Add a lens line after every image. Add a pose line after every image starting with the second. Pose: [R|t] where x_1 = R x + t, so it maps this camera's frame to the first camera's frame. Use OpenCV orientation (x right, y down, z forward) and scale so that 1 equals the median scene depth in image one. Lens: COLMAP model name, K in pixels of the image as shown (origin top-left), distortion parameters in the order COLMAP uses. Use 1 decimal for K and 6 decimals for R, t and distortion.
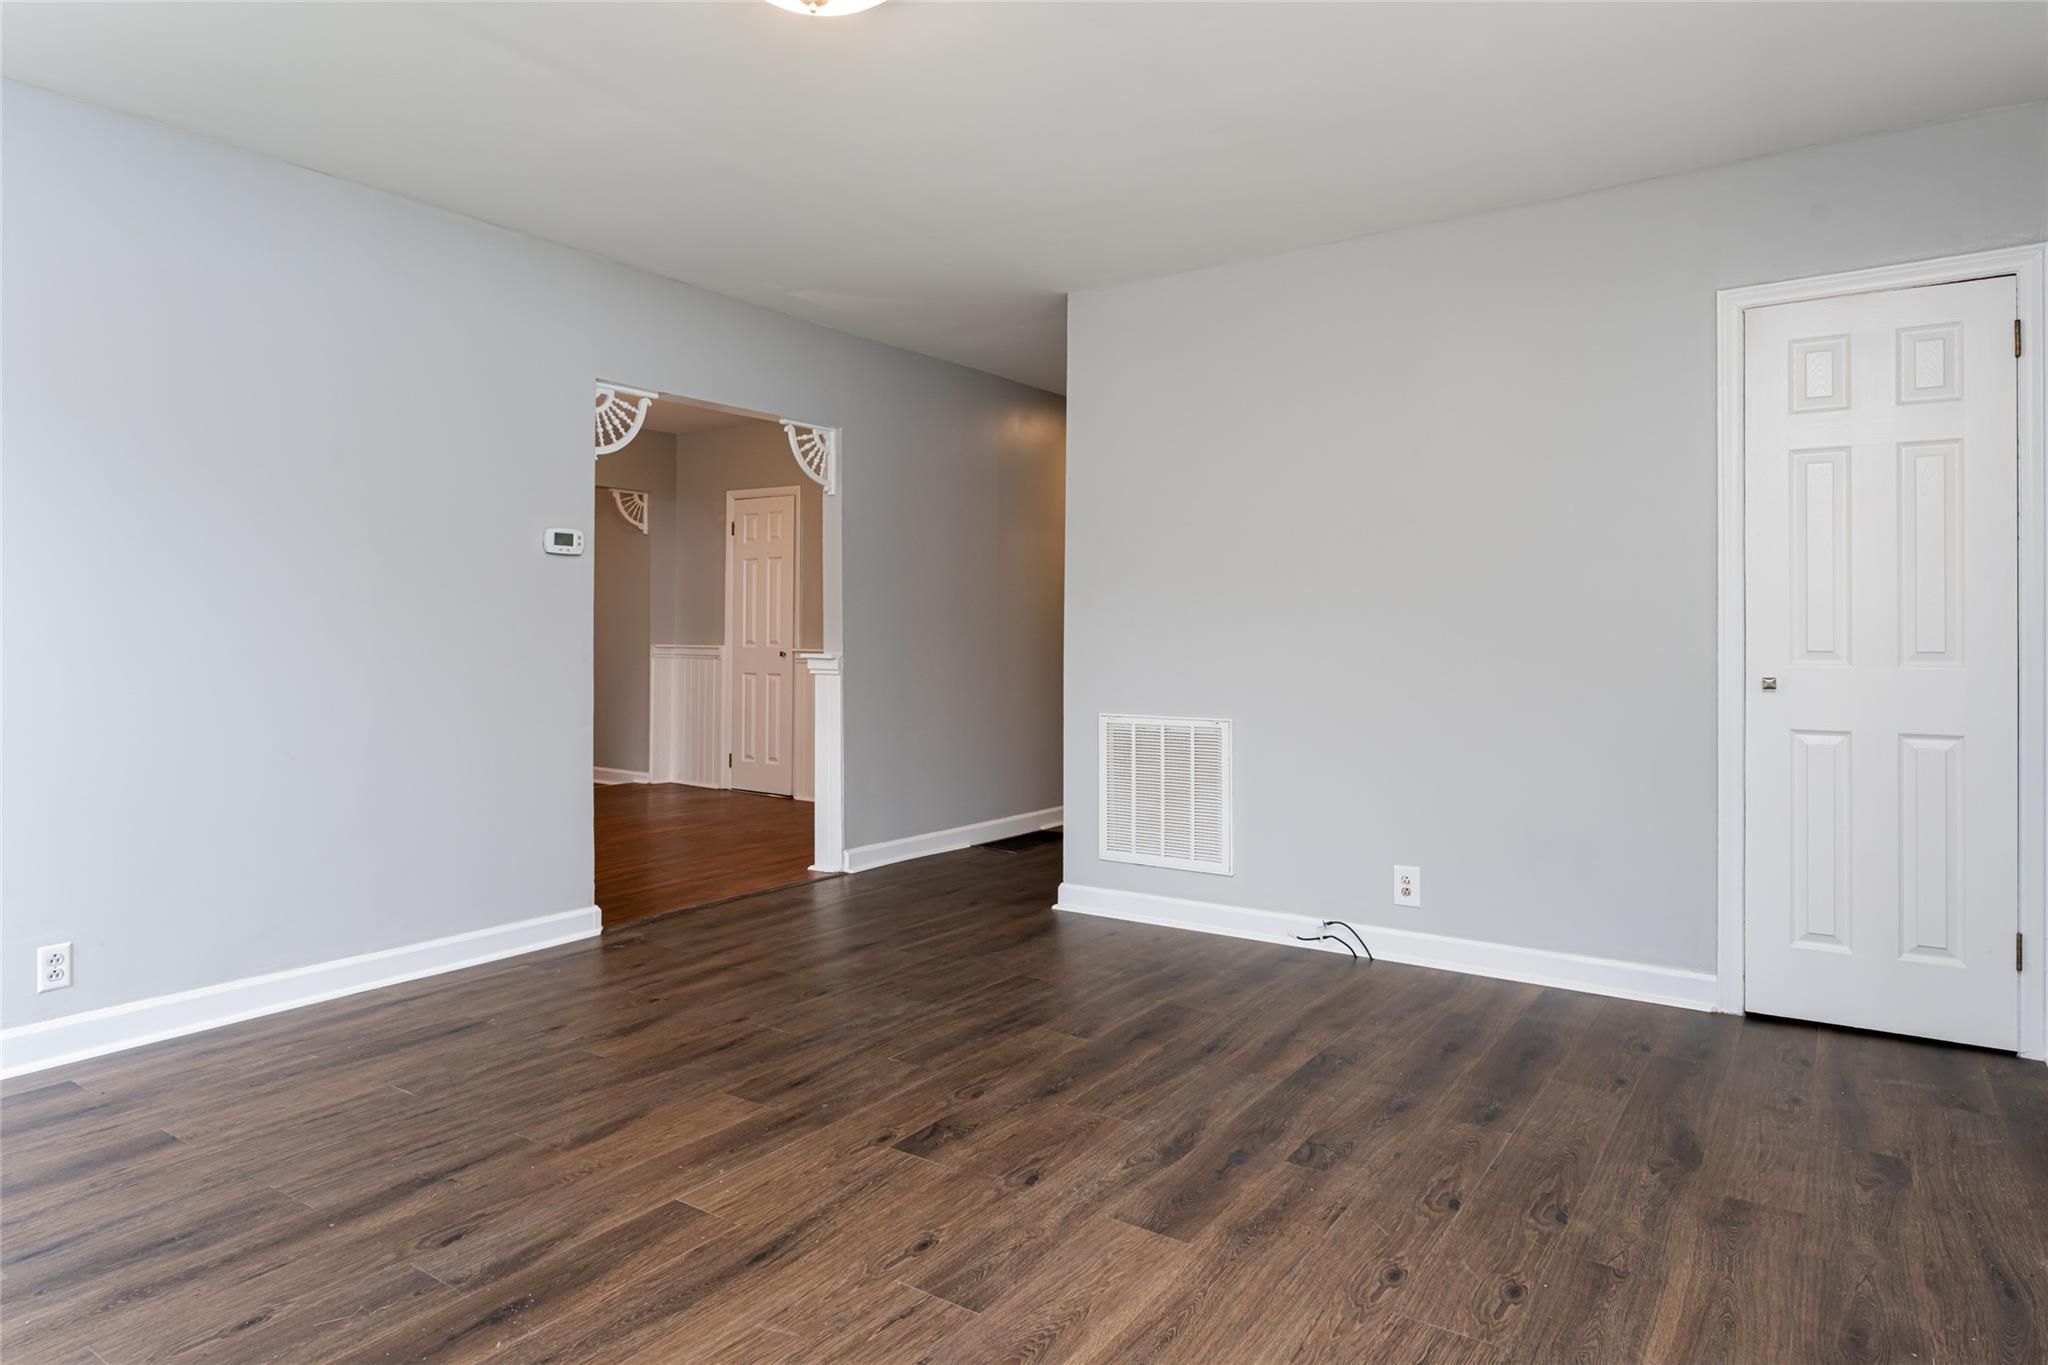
lens RADIAL K [[1231.8, 0, 1042.9], [0, 1231.8, 631.4], [0, 0, 1]] dist [-0.003741, 0.002149]
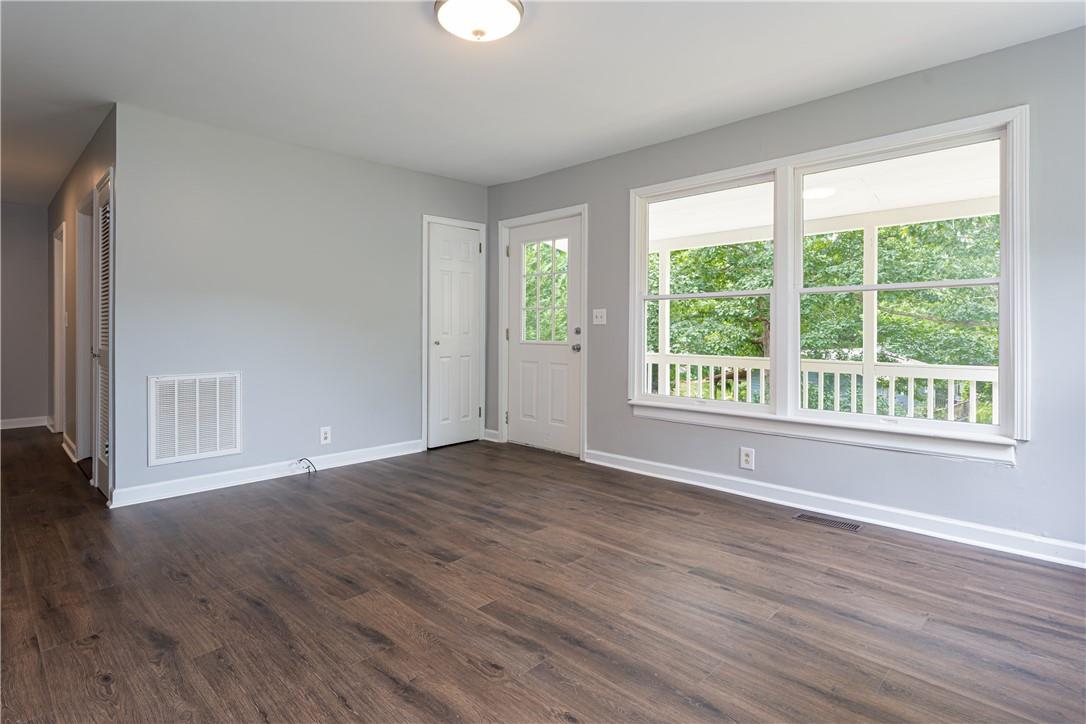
lens RADIAL K [[537.5, 0, 558.7], [0, 537.5, 330.6], [0, 0, 1]] dist [-0.005970, -0.000539]
pose [[0.163580, -0.006906, 0.986506, -0.974149], [-0.002956, 0.999968, 0.007490, -0.000001], [-0.986526, -0.004142, 0.163555, 0.621038]]
